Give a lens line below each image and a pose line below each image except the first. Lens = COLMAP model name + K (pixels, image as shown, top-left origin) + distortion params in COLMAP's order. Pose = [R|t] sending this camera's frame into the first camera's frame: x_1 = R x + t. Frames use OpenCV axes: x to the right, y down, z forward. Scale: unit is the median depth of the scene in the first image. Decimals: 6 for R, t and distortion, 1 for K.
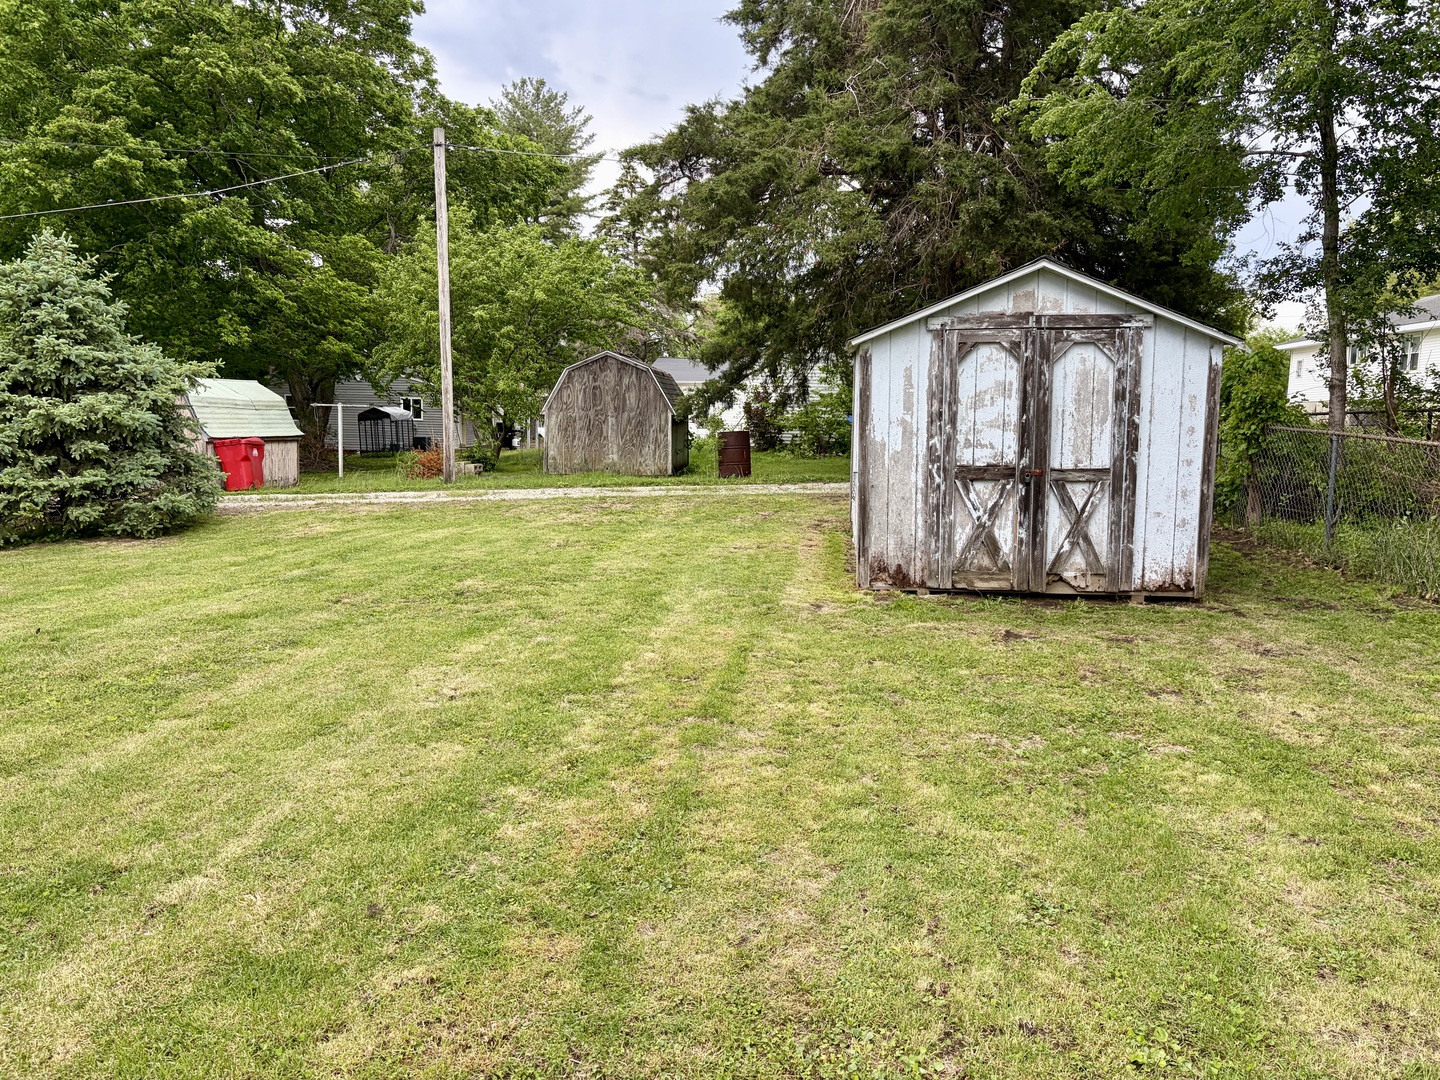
lens RADIAL K [[1089.8, 0, 721.0], [0, 1089.8, 543.4], [0, 0, 1]] dist [0.038626, -0.039516]
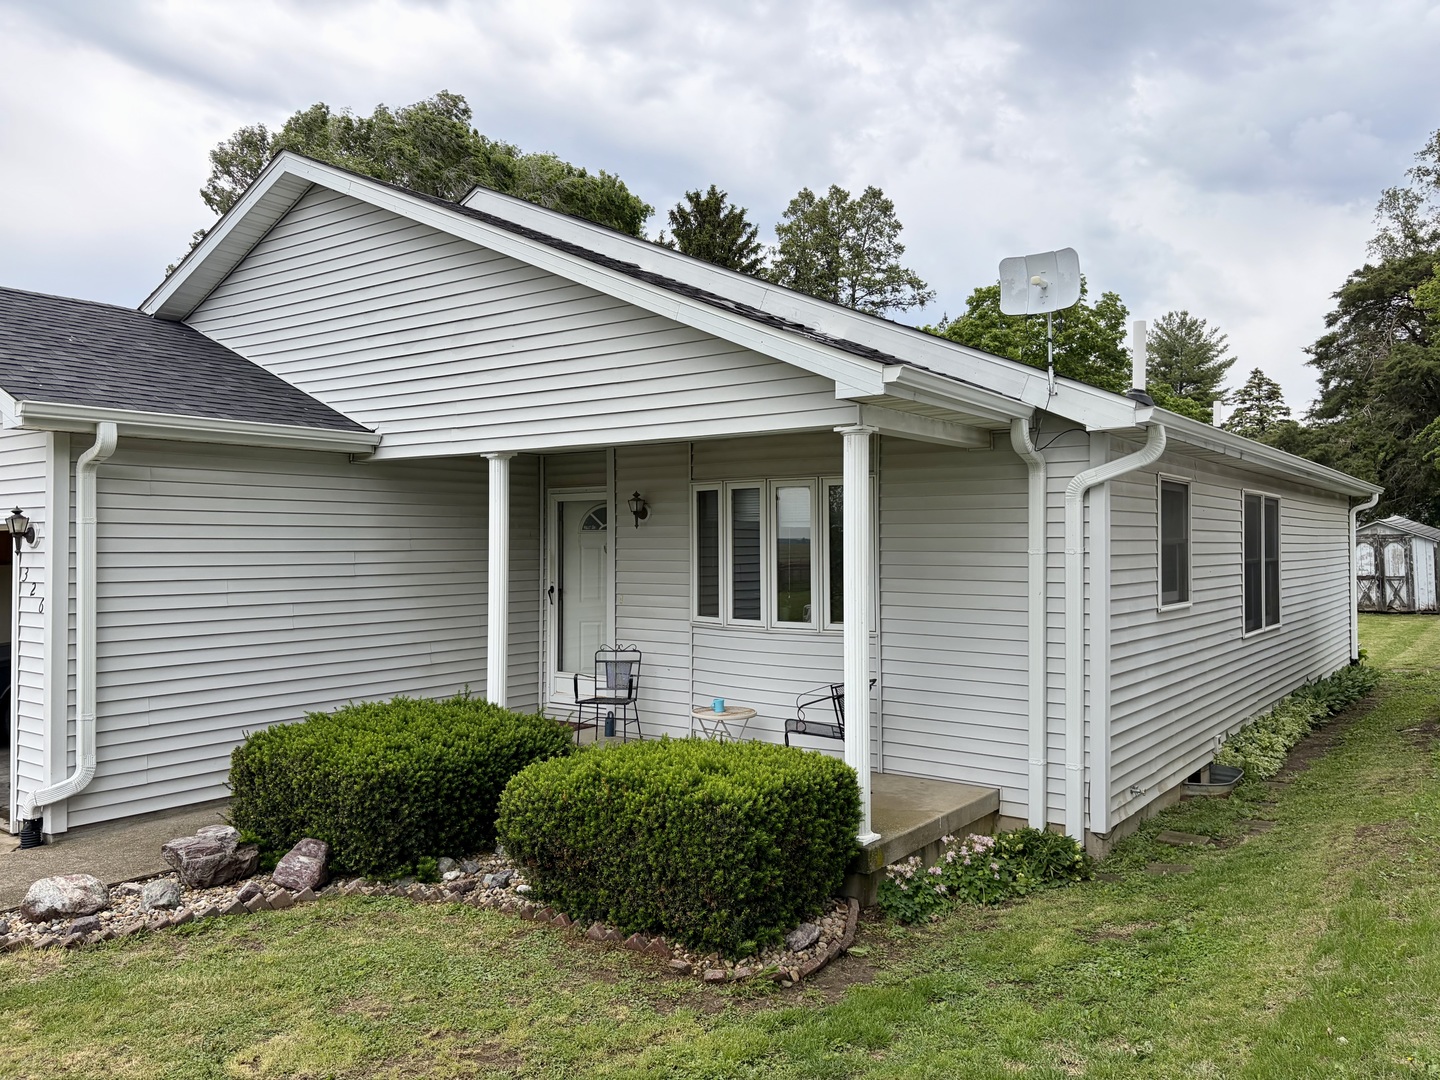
lens RADIAL K [[1089.8, 0, 721.0], [0, 1089.8, 543.4], [0, 0, 1]] dist [0.038626, -0.039516]
pose [[0.856180, -0.026622, -0.515991, 0.294836], [-0.037029, 0.992942, -0.112672, 0.307719], [0.515349, 0.115575, 0.849152, -3.162805]]
